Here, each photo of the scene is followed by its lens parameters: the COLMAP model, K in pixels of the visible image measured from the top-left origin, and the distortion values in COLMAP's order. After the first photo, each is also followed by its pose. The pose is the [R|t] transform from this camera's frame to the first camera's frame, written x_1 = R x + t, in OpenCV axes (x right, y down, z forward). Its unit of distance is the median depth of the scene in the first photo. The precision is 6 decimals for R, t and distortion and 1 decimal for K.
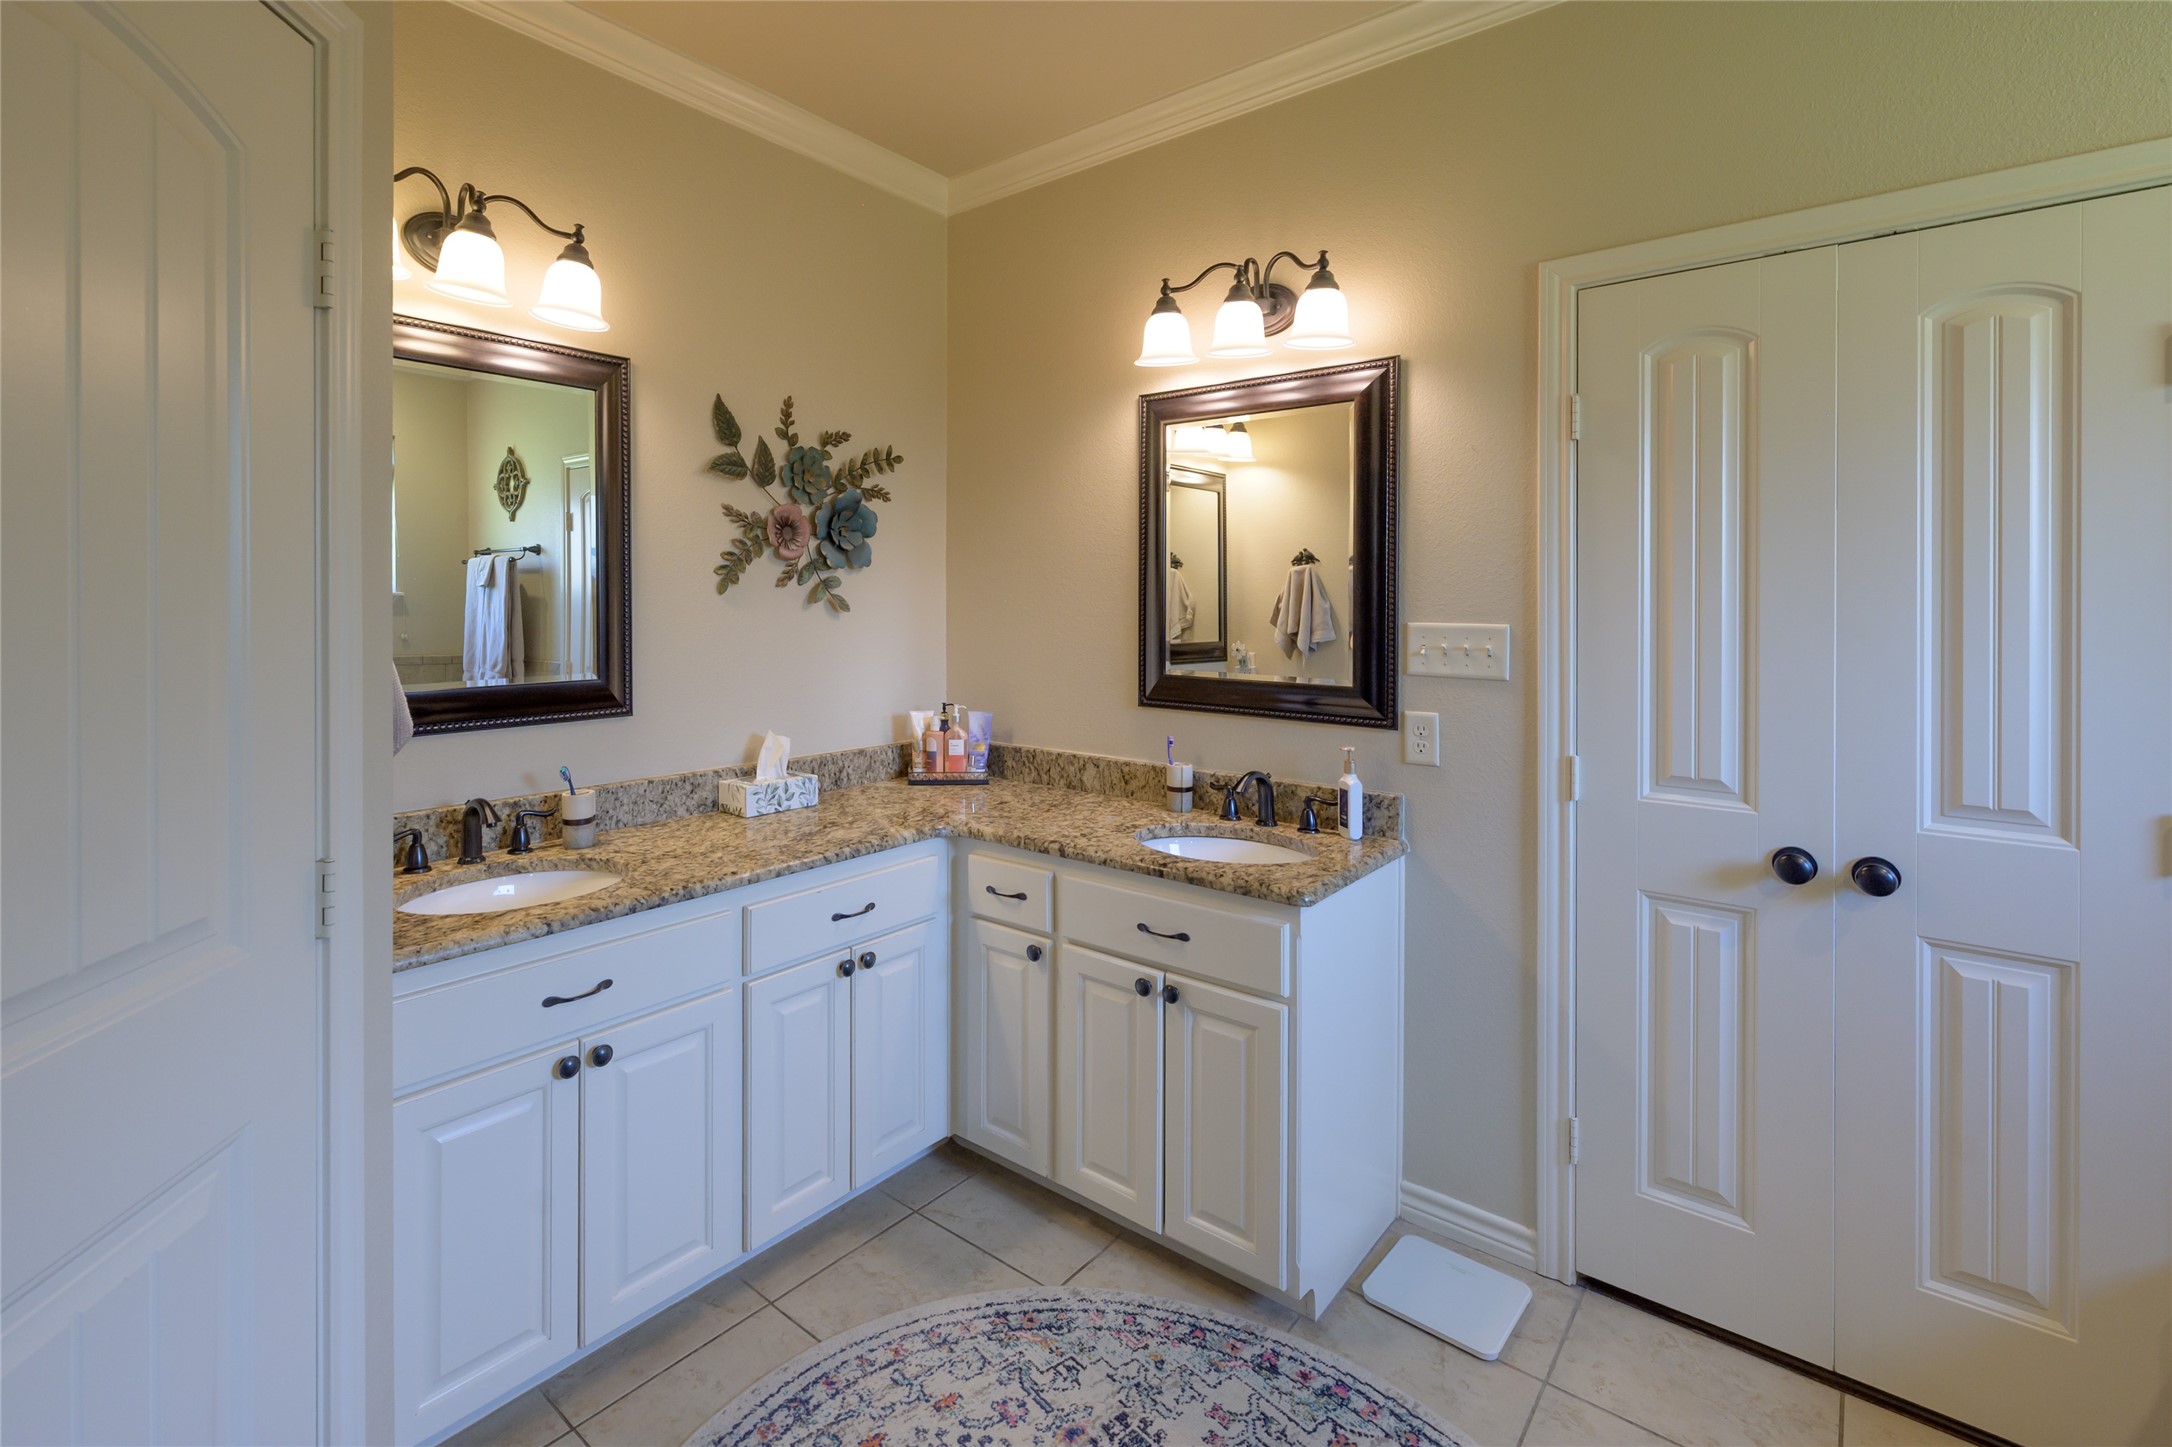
lens RADIAL K [[963.2, 0, 1038.4], [0, 963.2, 601.1], [0, 0, 1]] dist [-0.000919, -0.000290]
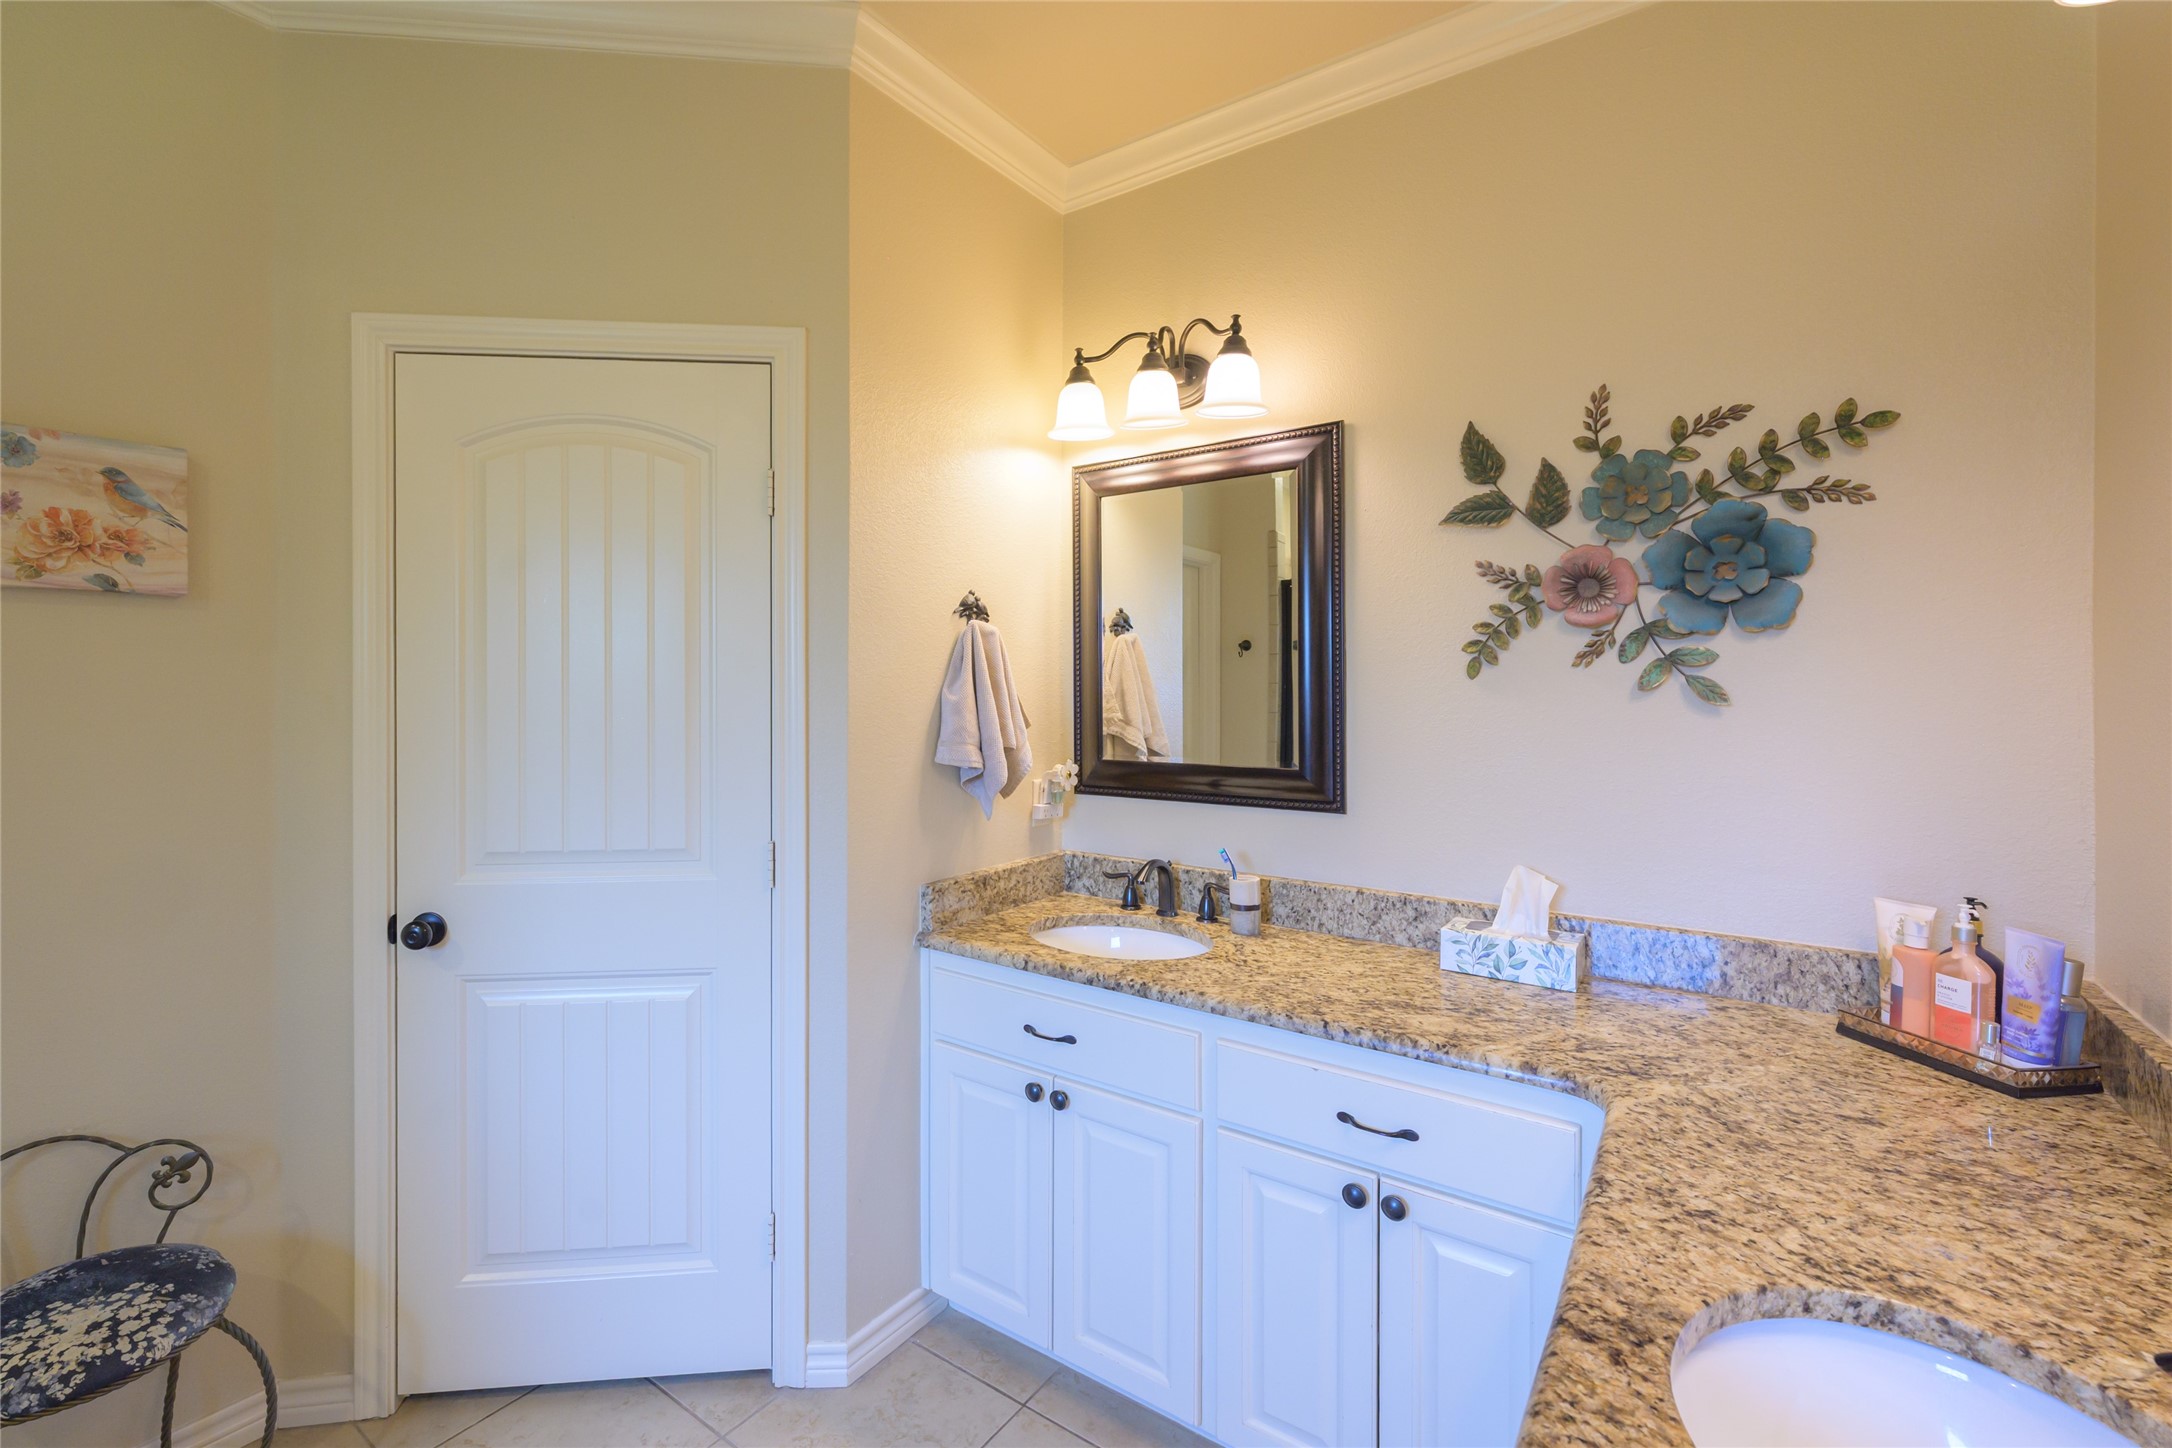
lens RADIAL K [[963.2, 0, 1020.9], [0, 963.2, 681.3], [0, 0, 1]] dist [-0.000919, -0.000290]
pose [[0.047939, -0.006893, -0.998826, 0.417629], [0.001358, 0.999976, -0.006836, 0.000060], [0.998849, -0.001029, 0.047947, 0.583205]]
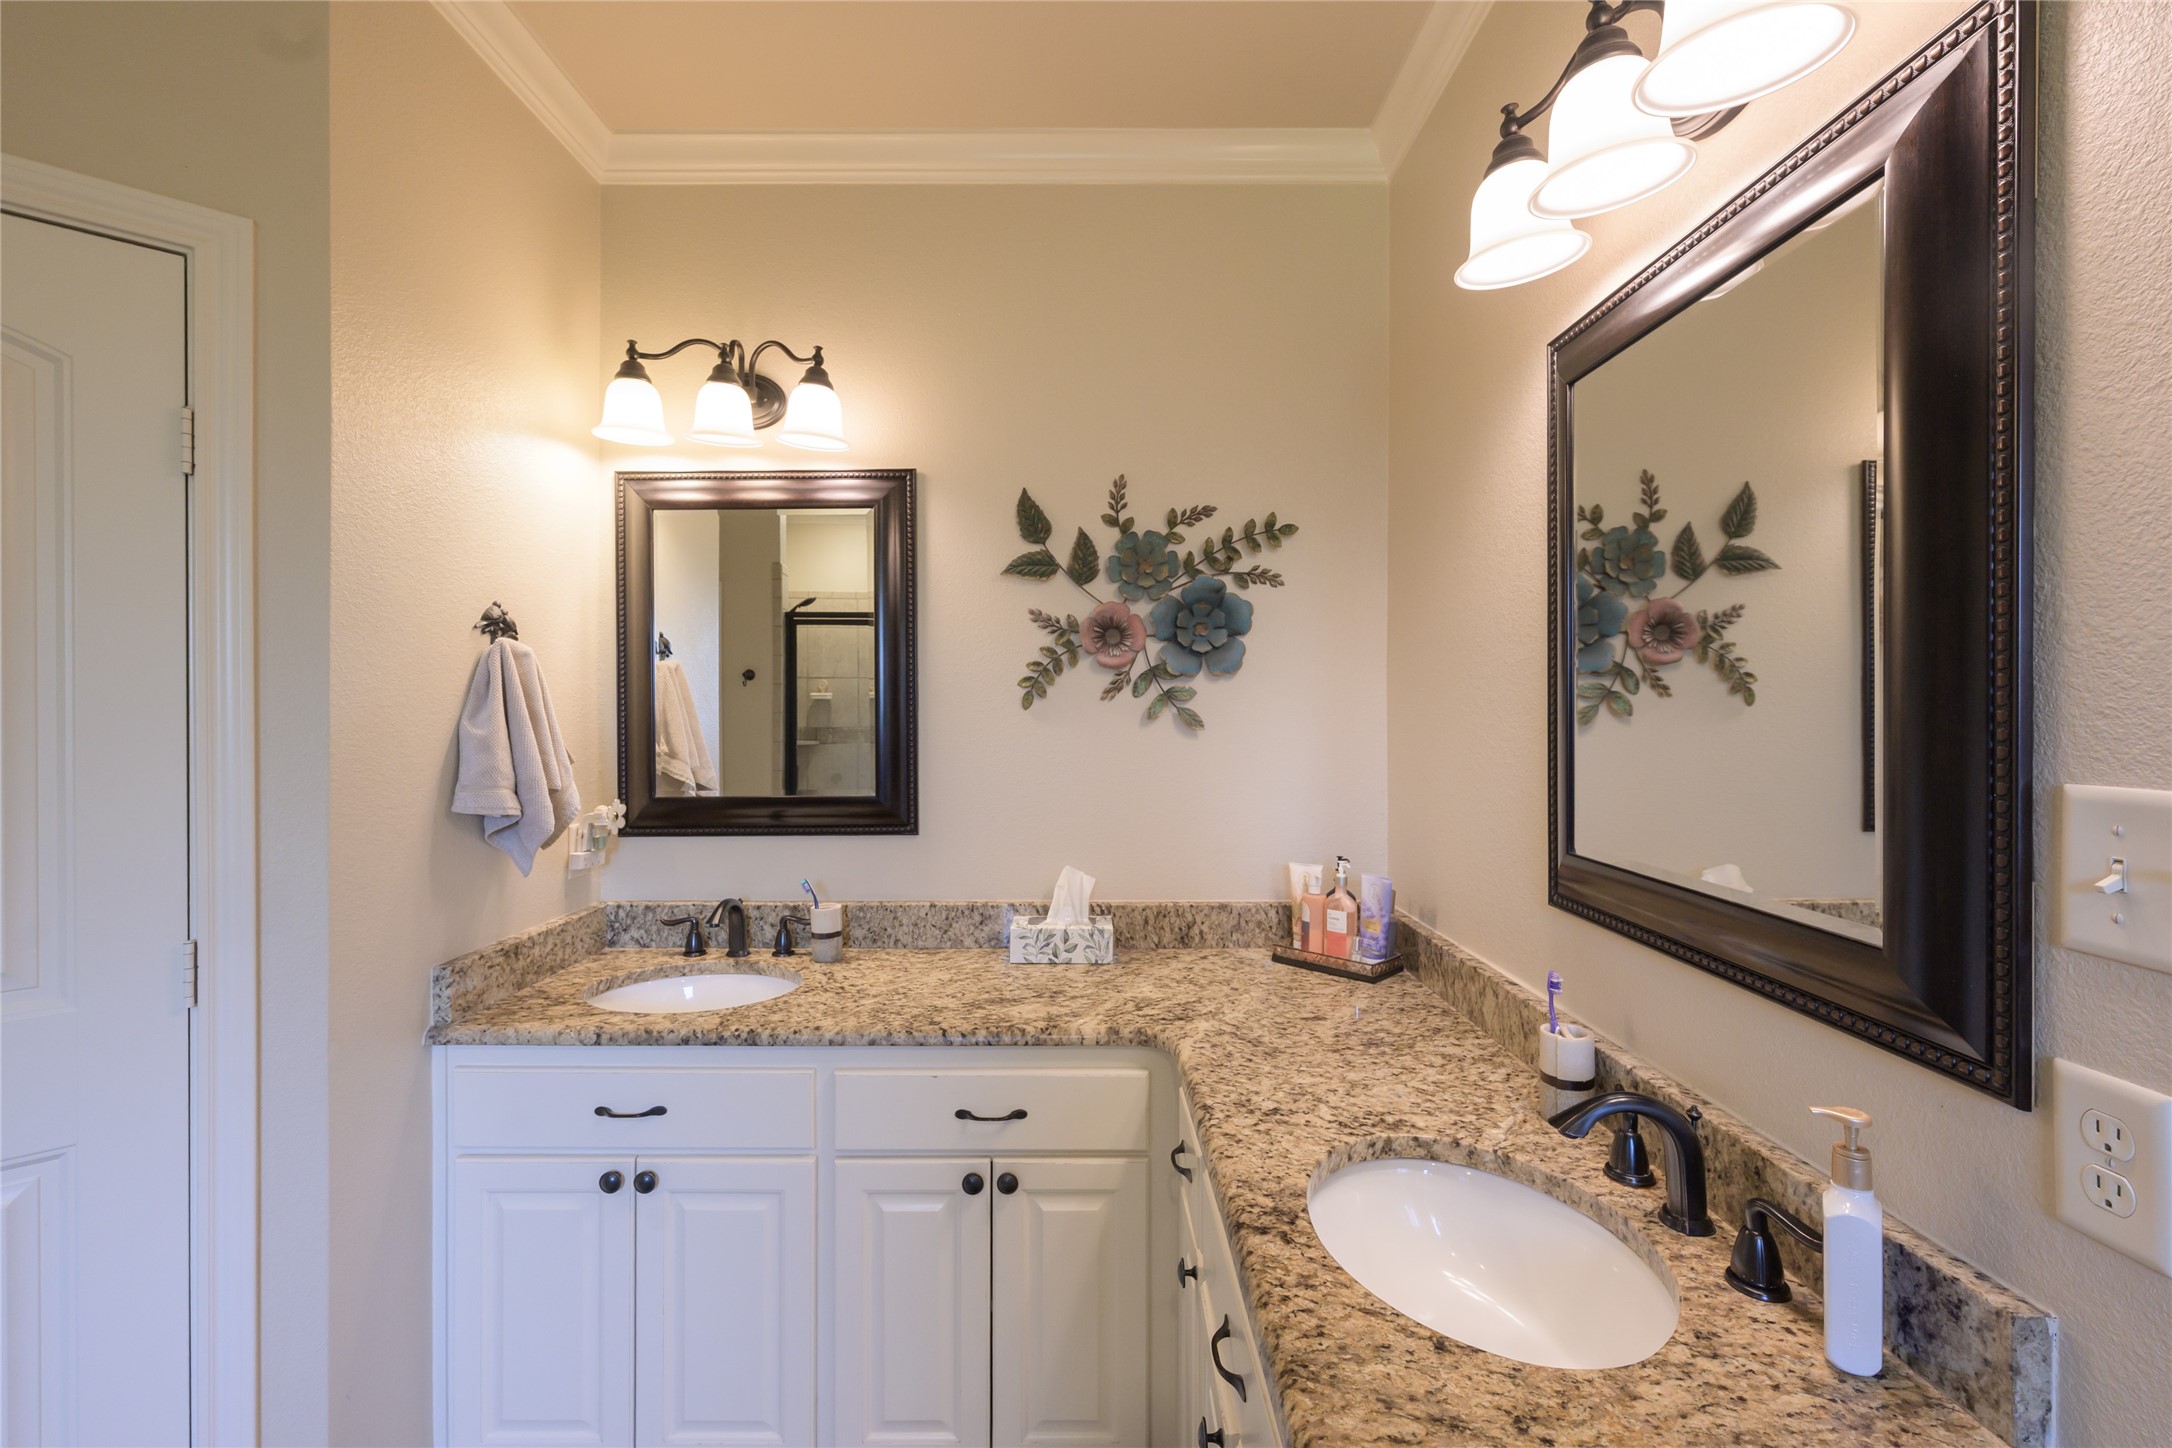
lens RADIAL K [[908.9, 0, 1094.5], [0, 908.9, 712.4], [0, 0, 1]] dist [-0.001240, 0.000684]
pose [[0.642637, -0.004570, -0.766157, 0.355681], [0.004242, 0.999988, -0.002407, -0.001721], [0.766159, -0.001703, 0.642649, 0.487903]]
